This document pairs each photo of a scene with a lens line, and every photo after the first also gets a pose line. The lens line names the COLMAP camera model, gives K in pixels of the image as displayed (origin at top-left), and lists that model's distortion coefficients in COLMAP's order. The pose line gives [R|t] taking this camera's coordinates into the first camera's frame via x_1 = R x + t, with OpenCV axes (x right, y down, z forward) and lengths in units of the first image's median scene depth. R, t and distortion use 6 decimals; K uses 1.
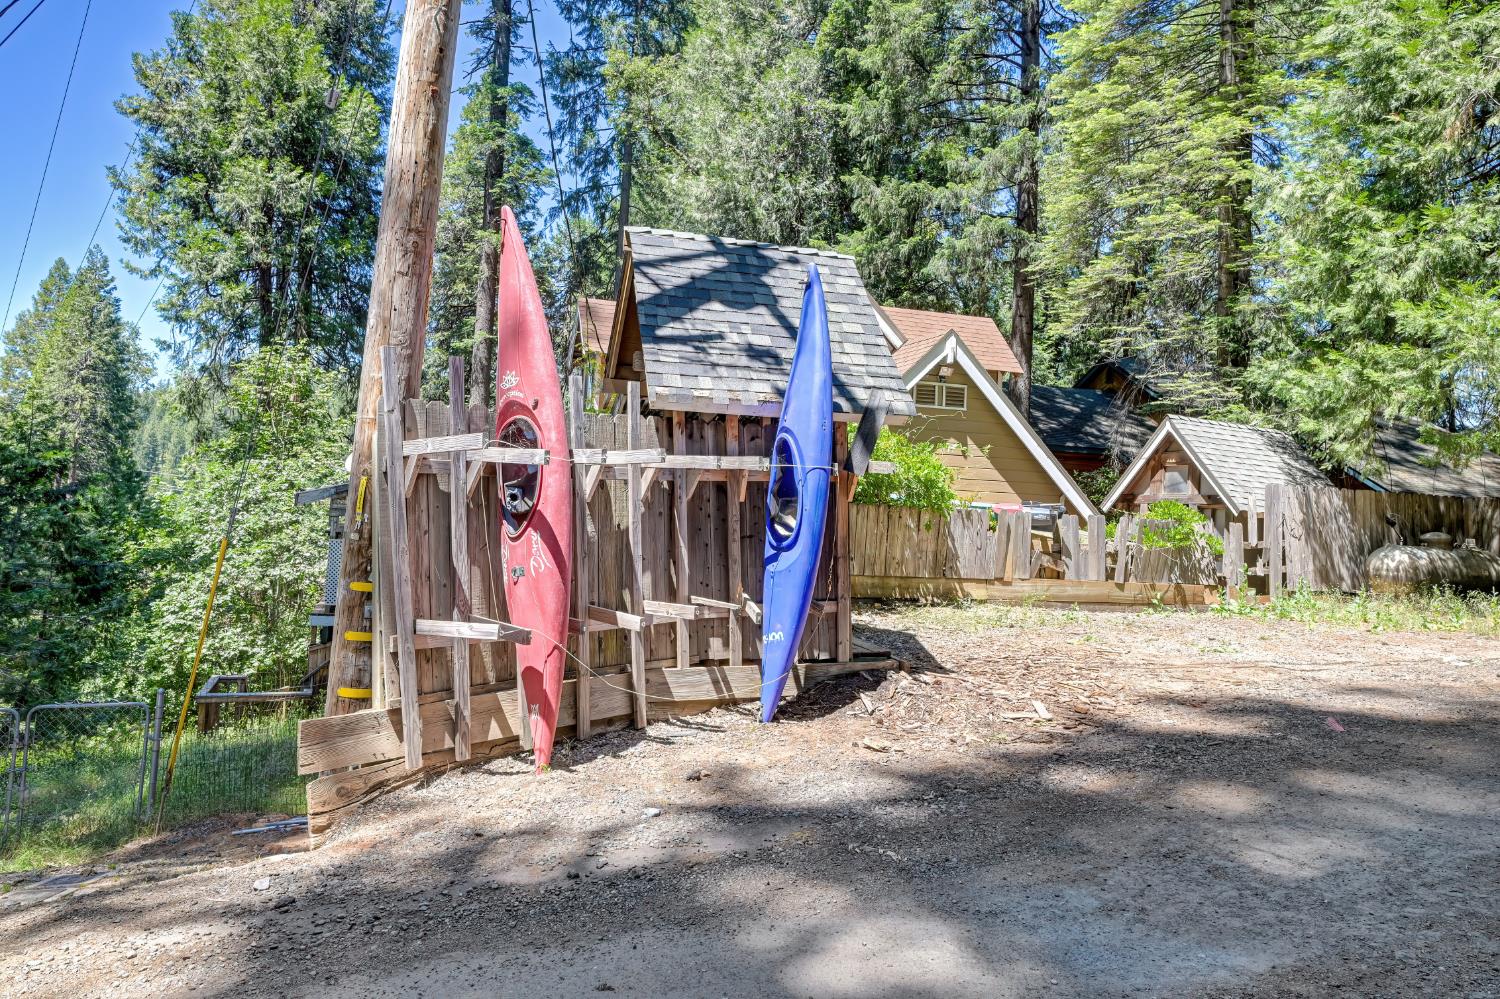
lens RADIAL K [[971.3, 0, 744.5], [0, 971.3, 458.9], [0, 0, 1]] dist [-0.001320, -0.001548]
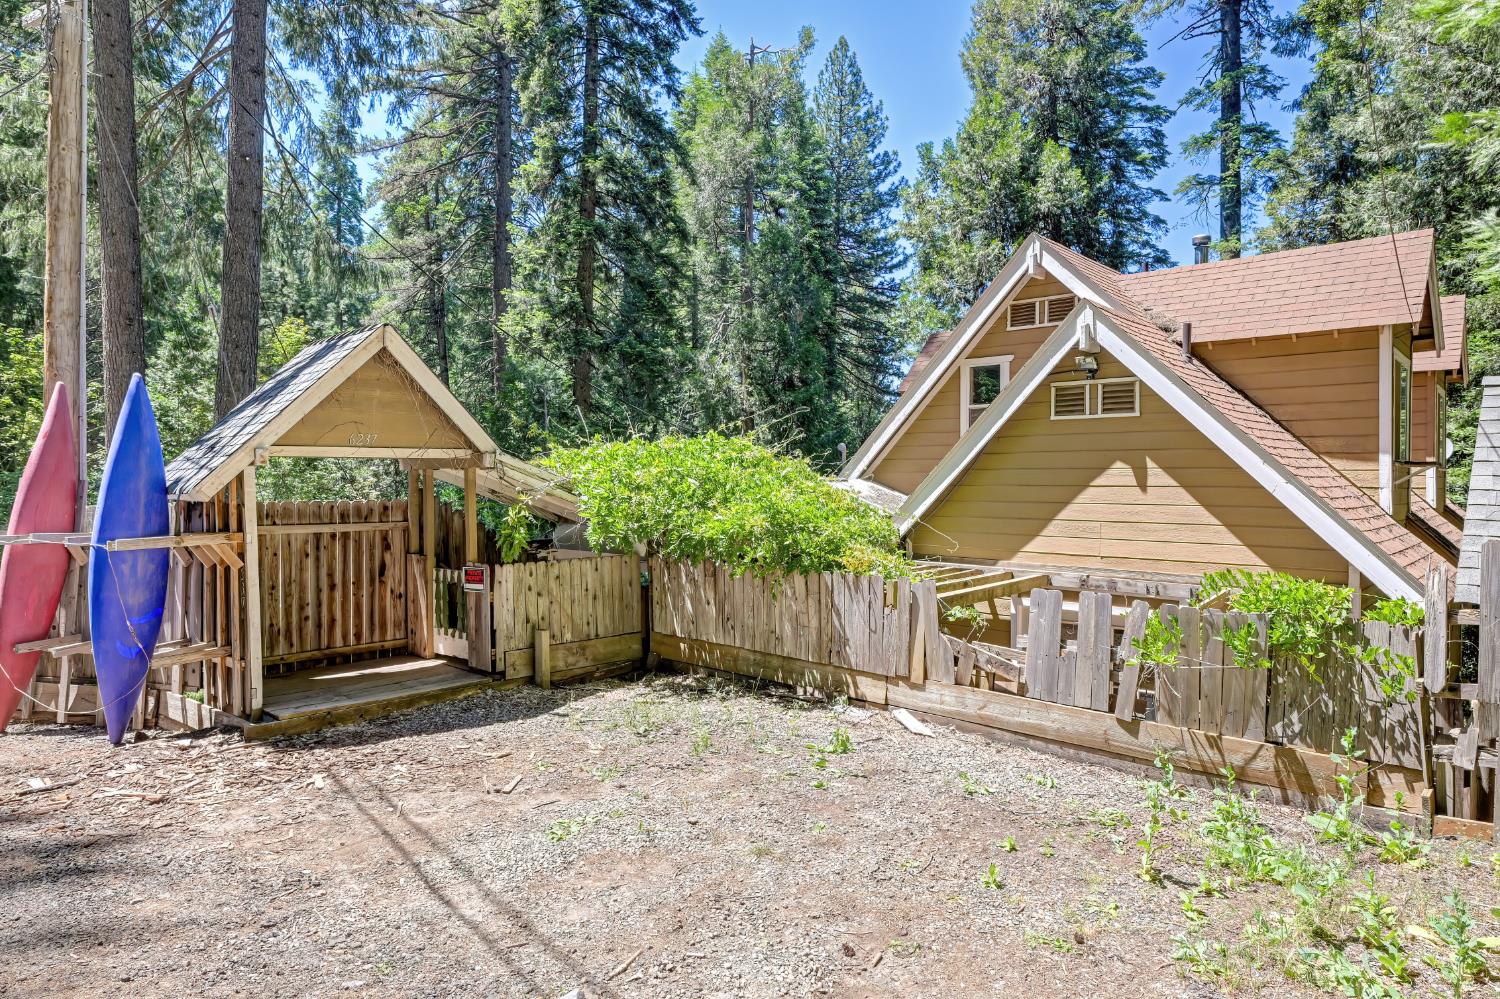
lens RADIAL K [[878.0, 0, 750.0], [0, 878.0, 499.5], [0, 0, 1]] dist [-0.003705, 0.000469]
pose [[0.496652, -0.029086, -0.867462, 0.691794], [0.044187, 0.998990, -0.008198, -0.001406], [0.866824, -0.034259, 0.497435, 0.558420]]
